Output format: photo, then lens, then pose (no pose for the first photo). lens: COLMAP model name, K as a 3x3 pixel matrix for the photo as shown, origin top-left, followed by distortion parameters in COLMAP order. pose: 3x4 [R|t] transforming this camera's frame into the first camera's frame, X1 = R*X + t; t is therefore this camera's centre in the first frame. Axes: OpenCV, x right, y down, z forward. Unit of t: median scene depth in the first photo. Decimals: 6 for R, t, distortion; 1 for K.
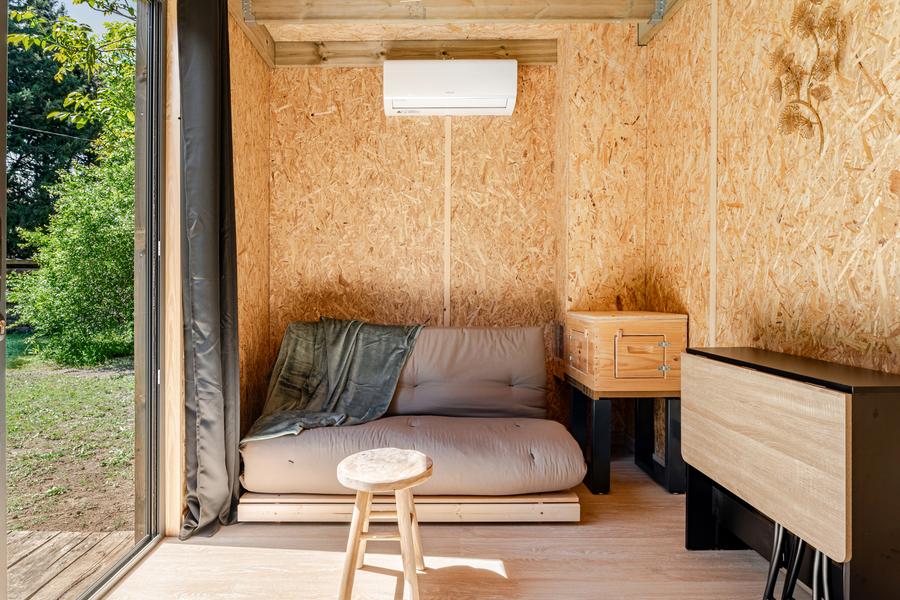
lens RADIAL K [[523.5, 0, 448.2], [0, 523.5, 298.9], [0, 0, 1]] dist [-0.000418, -0.000558]
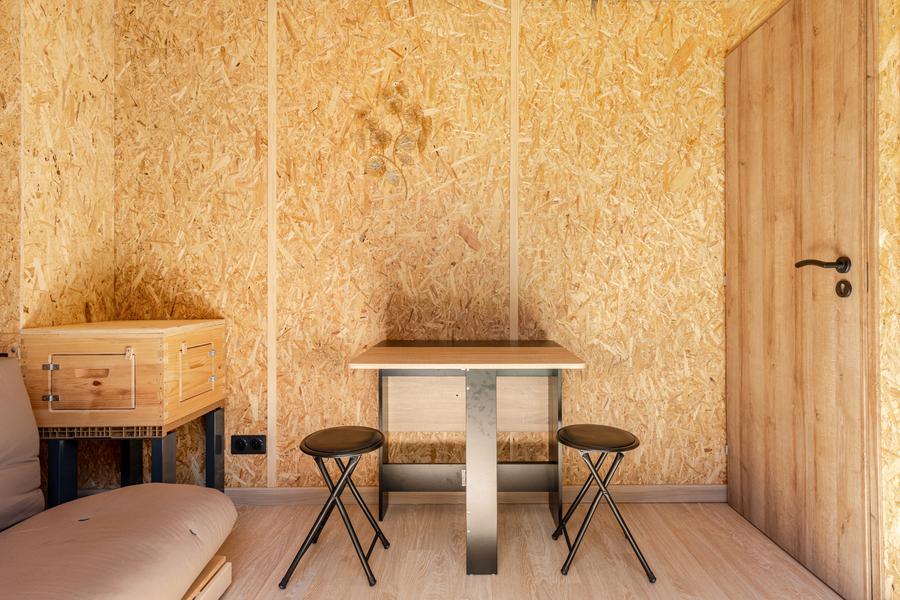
lens RADIAL K [[461.5, 0, 450.0], [0, 461.5, 300.0], [0, 0, 1]] dist [0.001105, 0.000275]
pose [[0.024876, -0.018658, 0.999516, -0.425228], [0.024142, 0.999545, 0.018057, -0.011867], [-0.999399, 0.023681, 0.025315, 0.613876]]
